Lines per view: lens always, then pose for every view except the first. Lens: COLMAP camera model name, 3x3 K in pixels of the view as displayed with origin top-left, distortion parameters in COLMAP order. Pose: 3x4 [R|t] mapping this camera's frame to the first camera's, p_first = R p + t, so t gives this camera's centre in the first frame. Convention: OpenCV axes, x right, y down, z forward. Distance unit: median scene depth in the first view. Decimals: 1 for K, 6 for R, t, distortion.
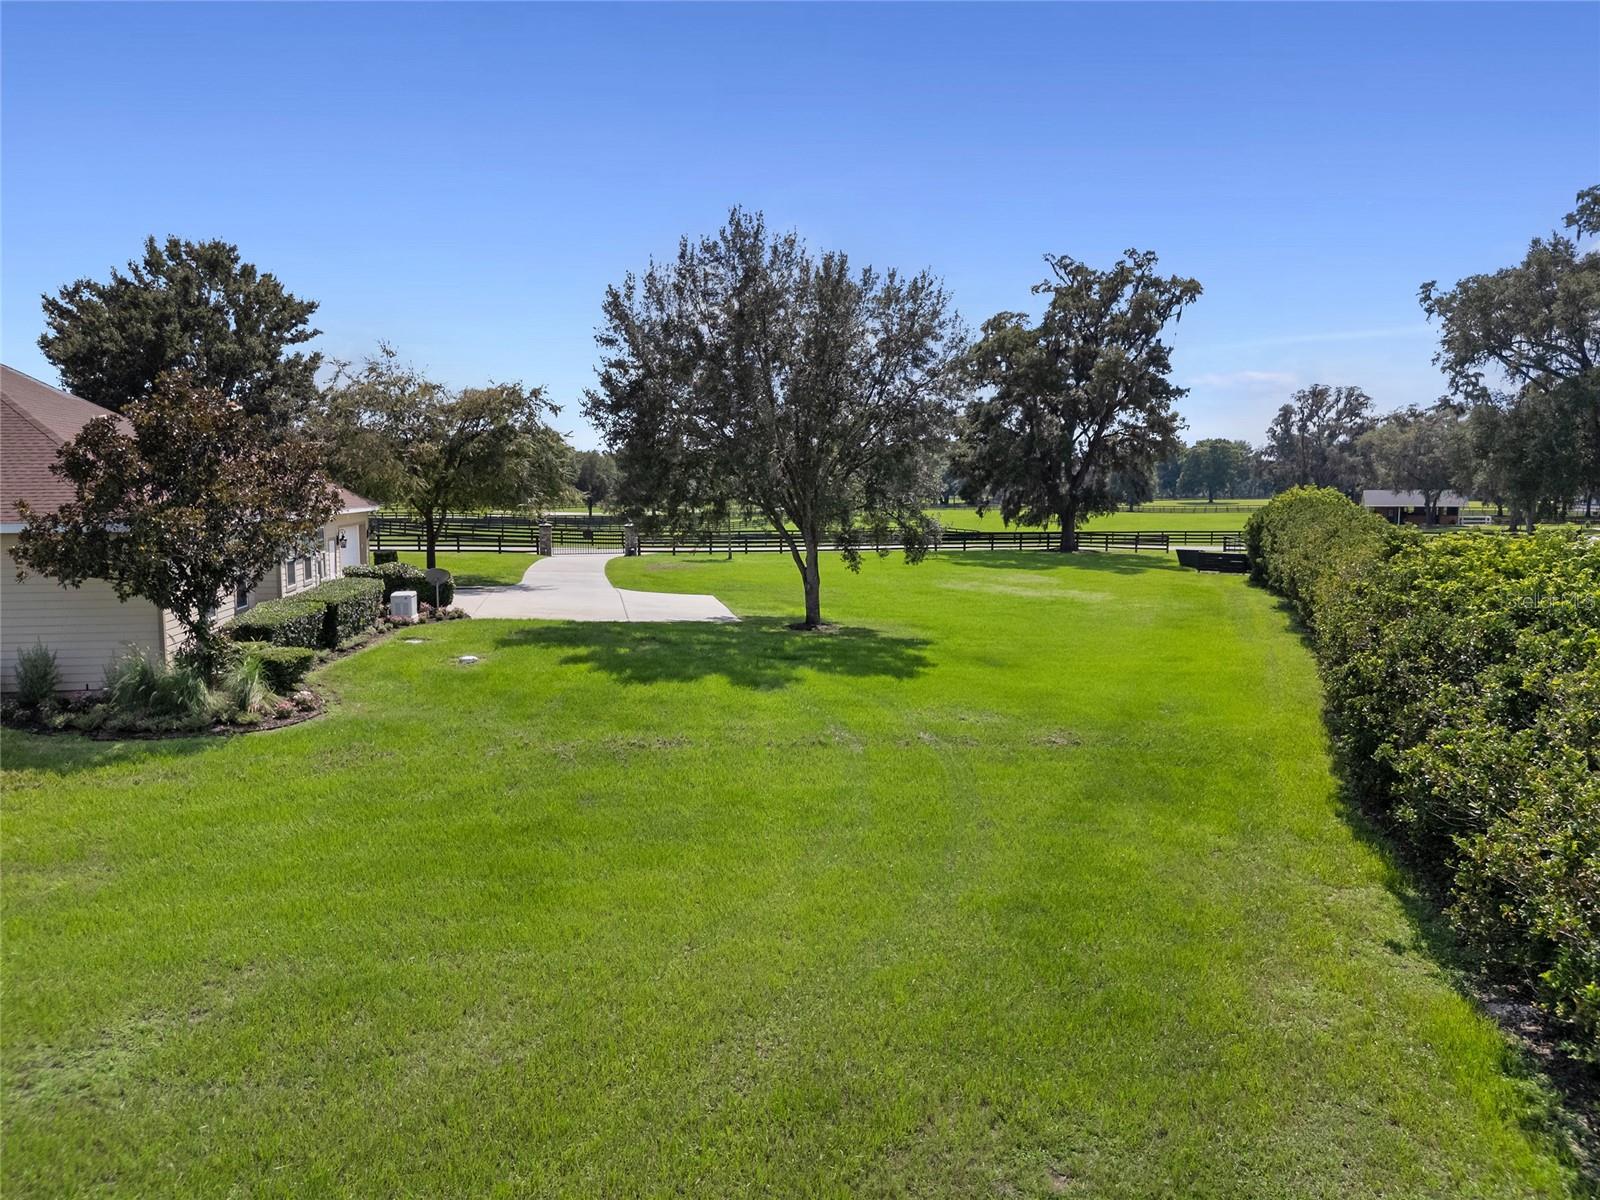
lens RADIAL K [[1203.9, 0, 800.0], [0, 1203.9, 600.0], [0, 0, 1]] dist [0.037247, -0.005873]
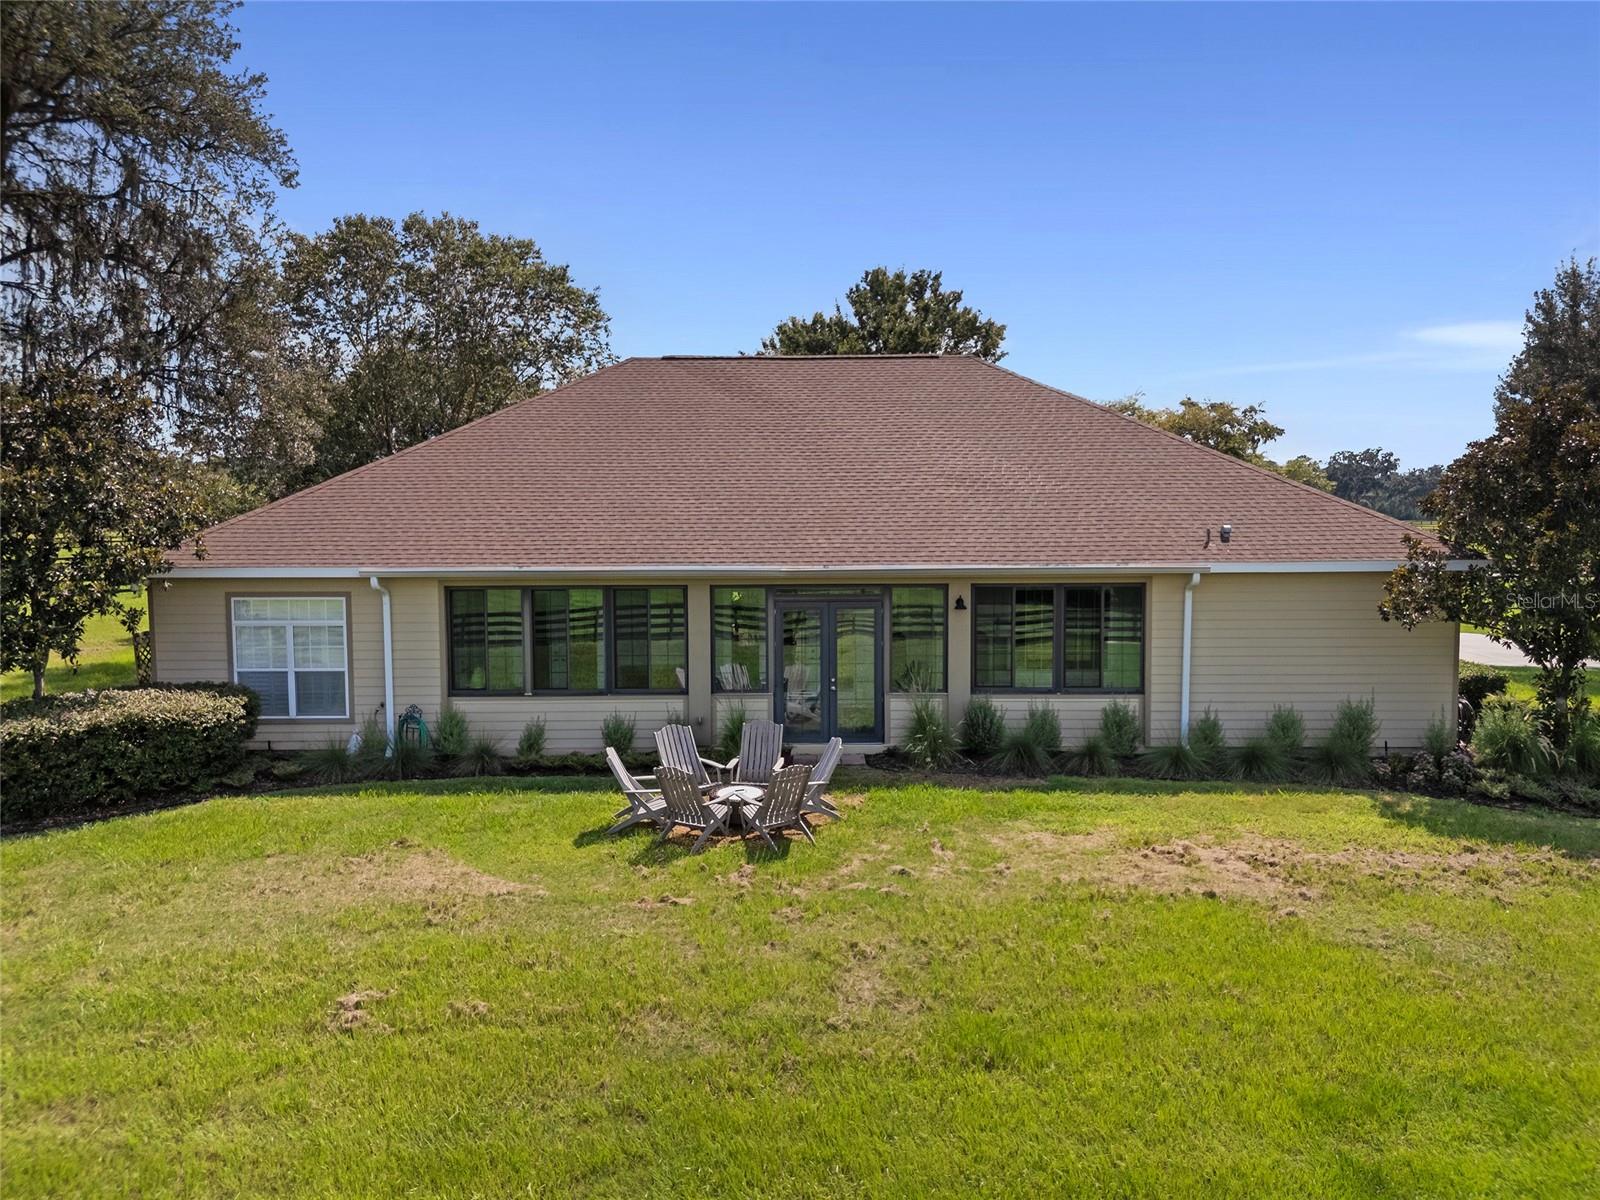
lens RADIAL K [[1225.2, 0, 800.0], [0, 1225.2, 600.0], [0, 0, 1]] dist [0.078899, -0.104506]
pose [[0.984038, 0.007764, -0.177791, -0.413028], [-0.011848, 0.999689, -0.021926, -0.004503], [0.177566, 0.023682, 0.983824, 0.018075]]
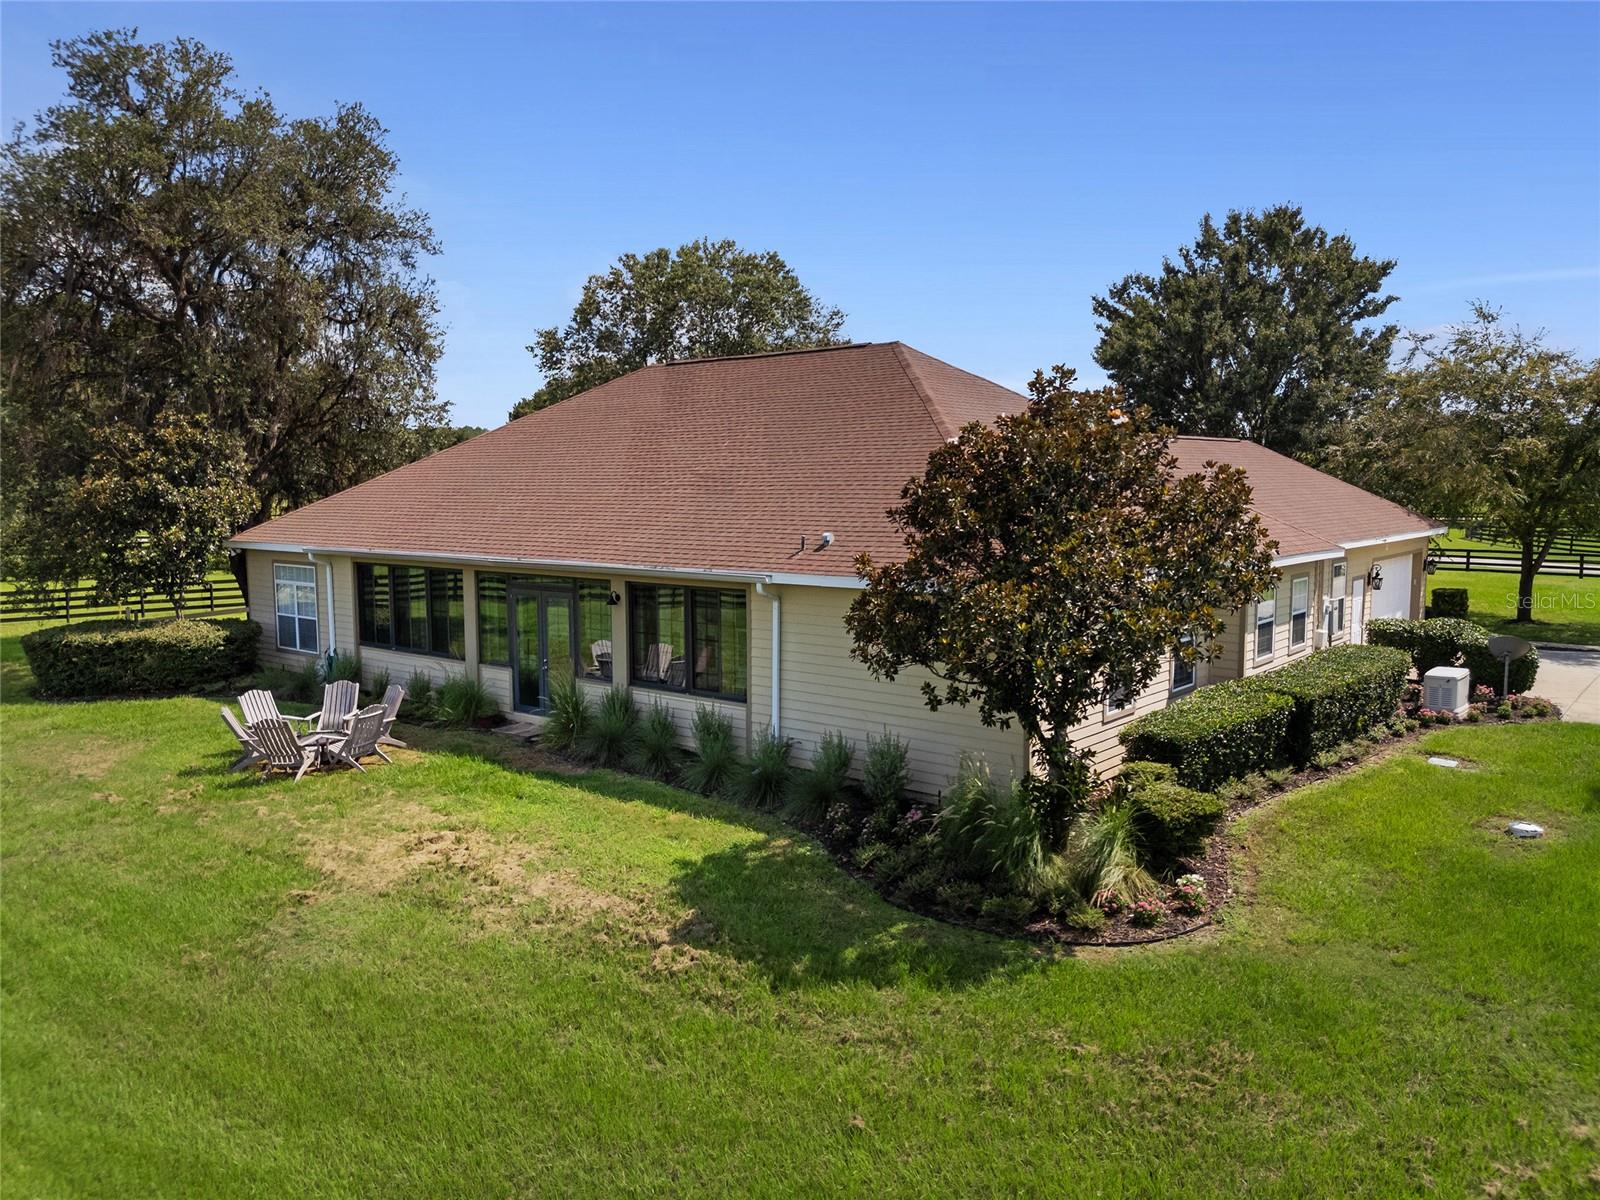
lens RADIAL K [[1203.9, 0, 800.0], [0, 1203.9, 600.0], [0, 0, 1]] dist [0.037247, -0.005873]
pose [[0.651637, 0.072494, -0.755059, -0.041439], [-0.065641, 0.997078, 0.039080, -0.035713], [0.755685, 0.024097, 0.654491, 0.213799]]
